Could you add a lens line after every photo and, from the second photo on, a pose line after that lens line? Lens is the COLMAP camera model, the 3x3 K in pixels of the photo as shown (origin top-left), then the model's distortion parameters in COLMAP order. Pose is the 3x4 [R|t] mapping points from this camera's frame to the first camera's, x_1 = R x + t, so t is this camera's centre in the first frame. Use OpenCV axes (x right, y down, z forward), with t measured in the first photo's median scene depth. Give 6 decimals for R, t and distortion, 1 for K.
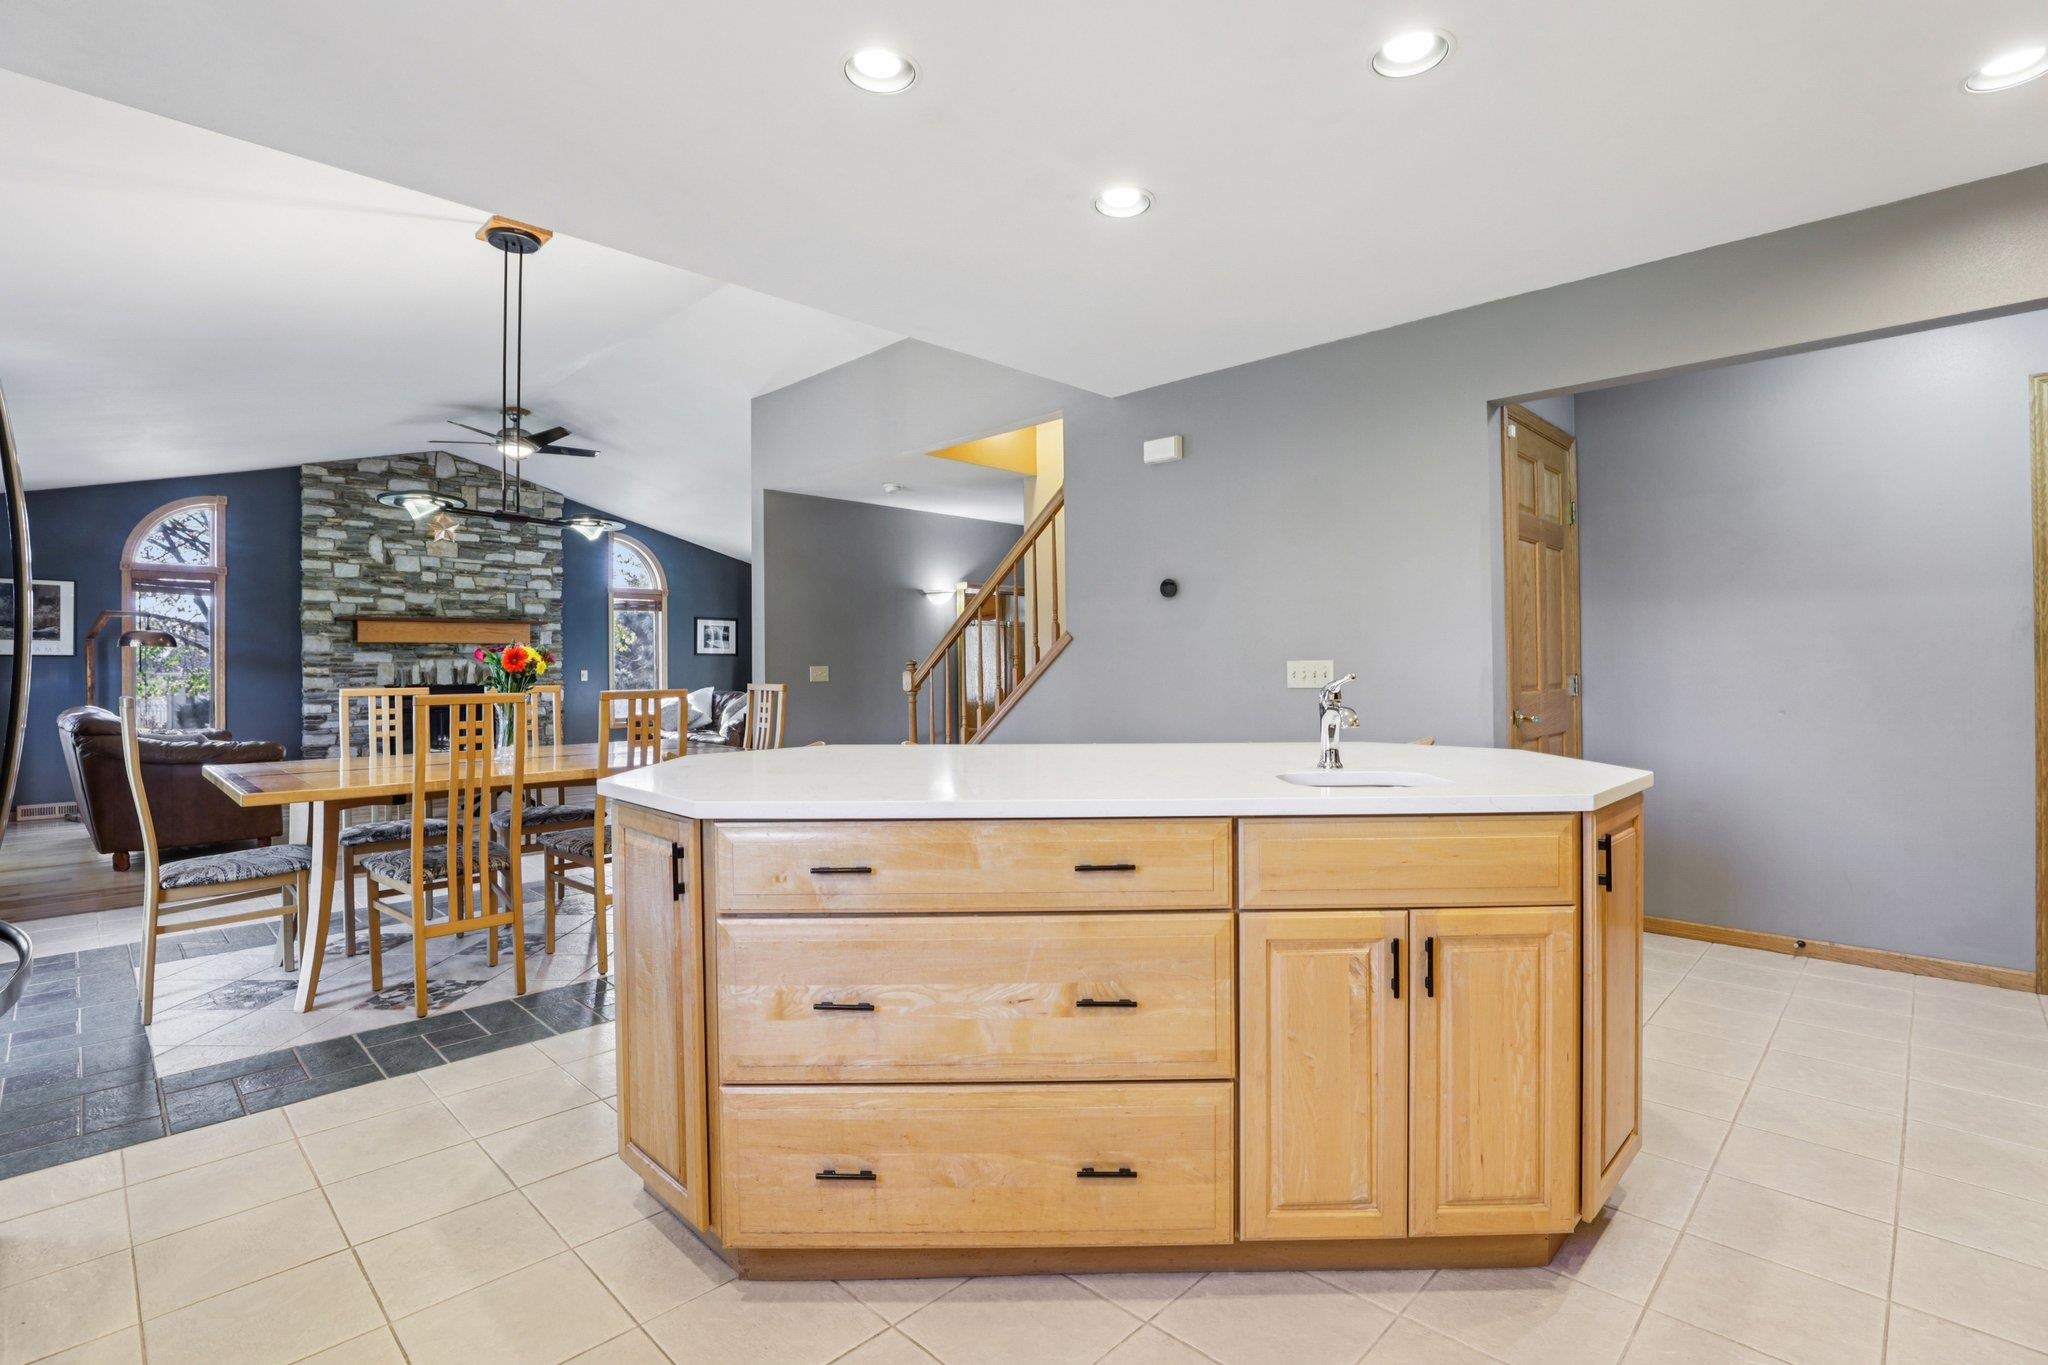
lens RADIAL K [[963.5, 0, 1021.2], [0, 963.5, 662.9], [0, 0, 1]] dist [-0.043526, 0.012565]
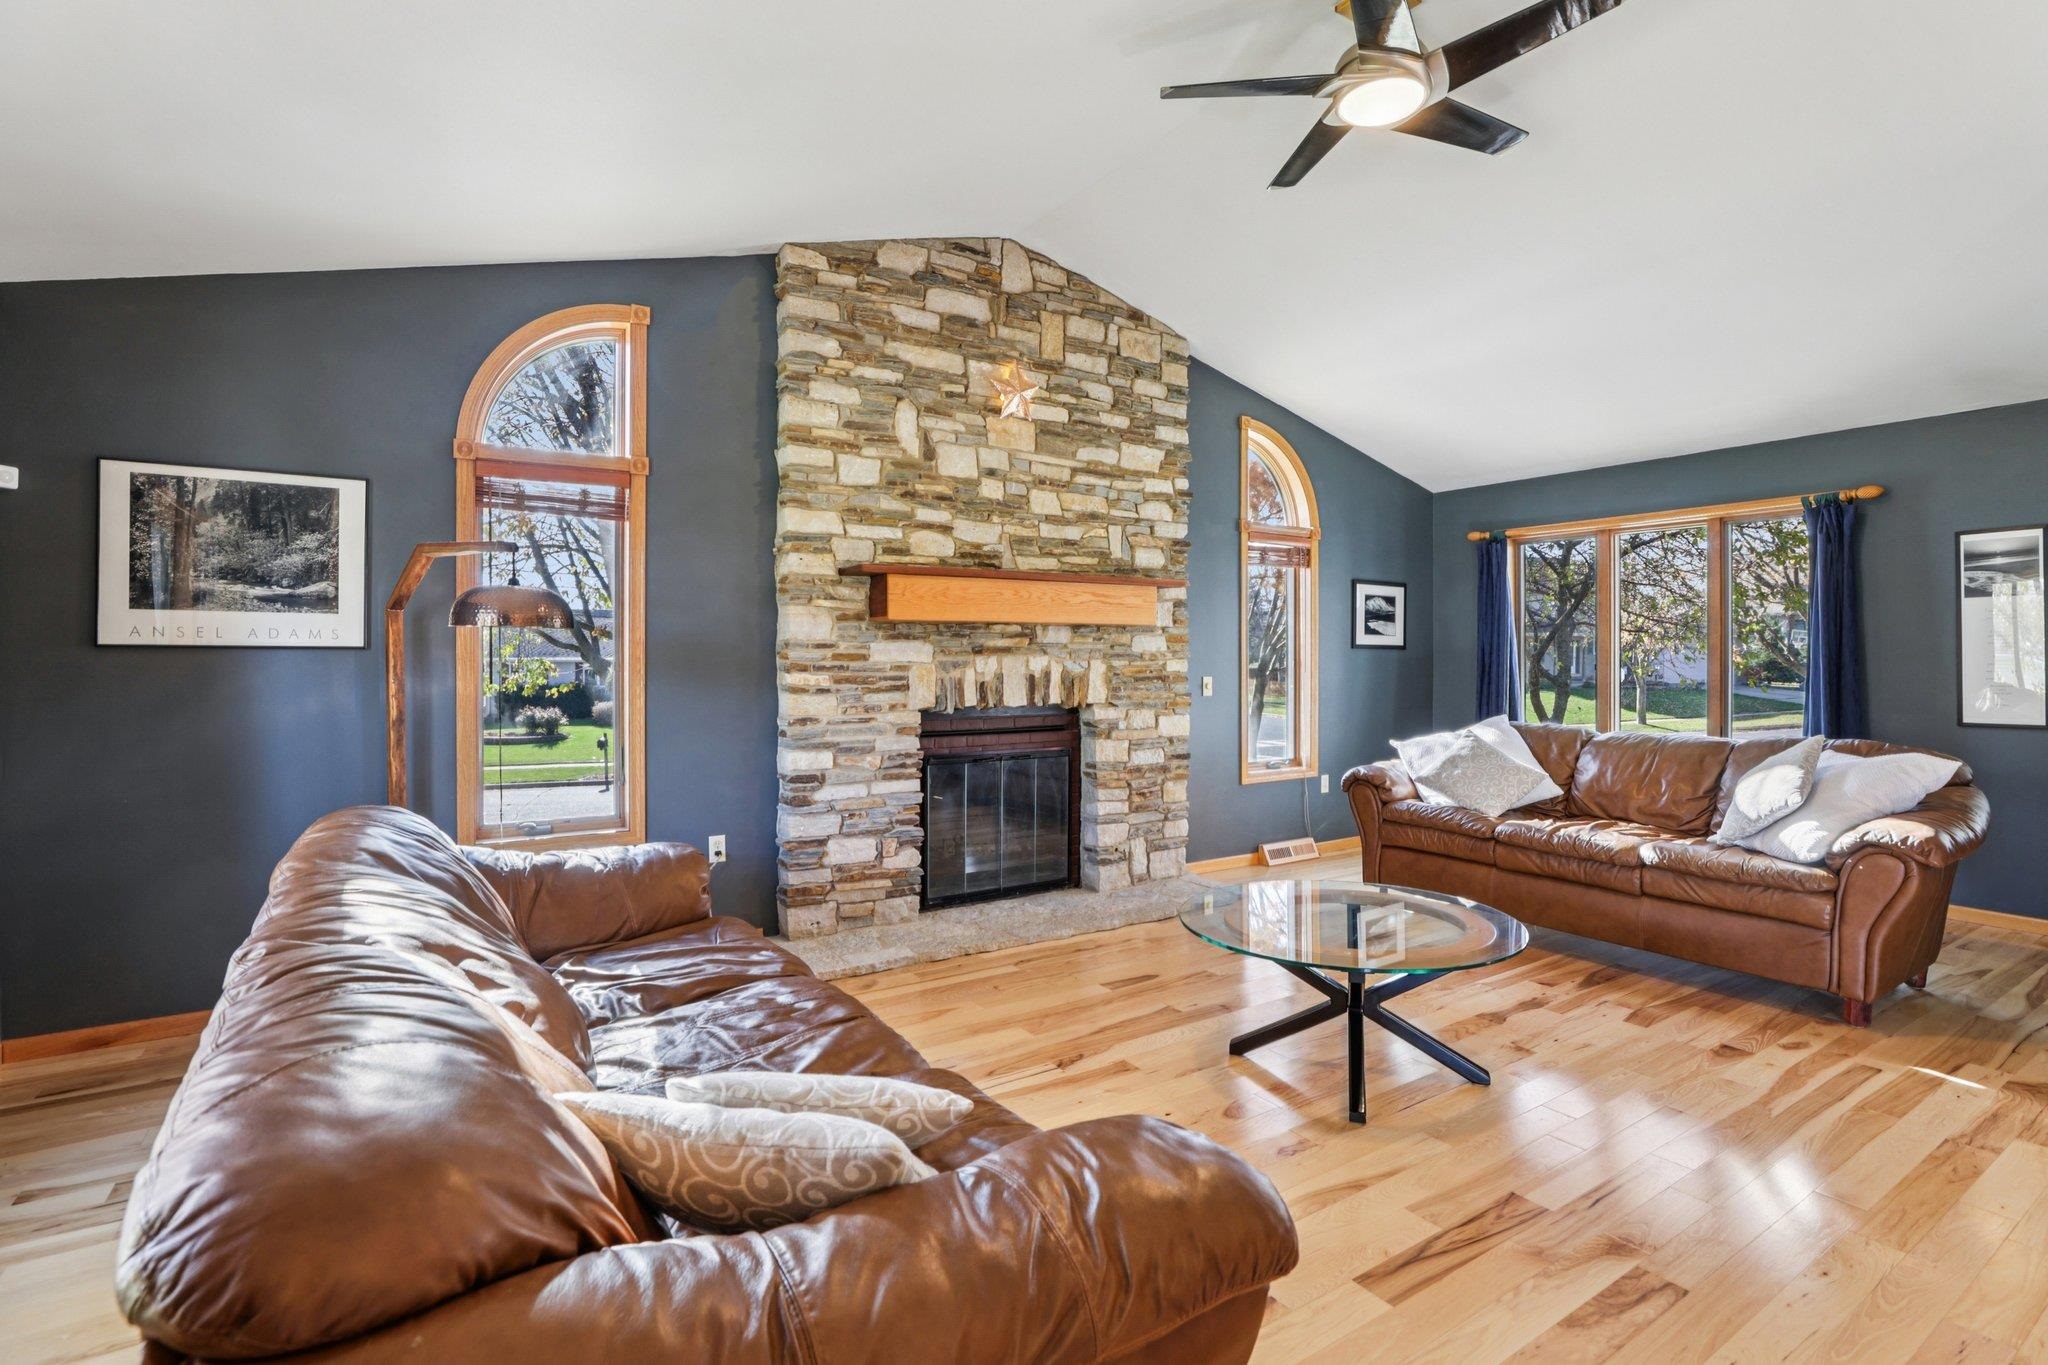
lens RADIAL K [[963.5, 0, 1018.2], [0, 963.5, 660.9], [0, 0, 1]] dist [-0.043526, 0.012565]
pose [[0.974923, 0.009457, -0.222342, -0.511945], [-0.006939, 0.999903, 0.012103, -0.007429], [0.222434, -0.010257, 0.974894, 0.527215]]
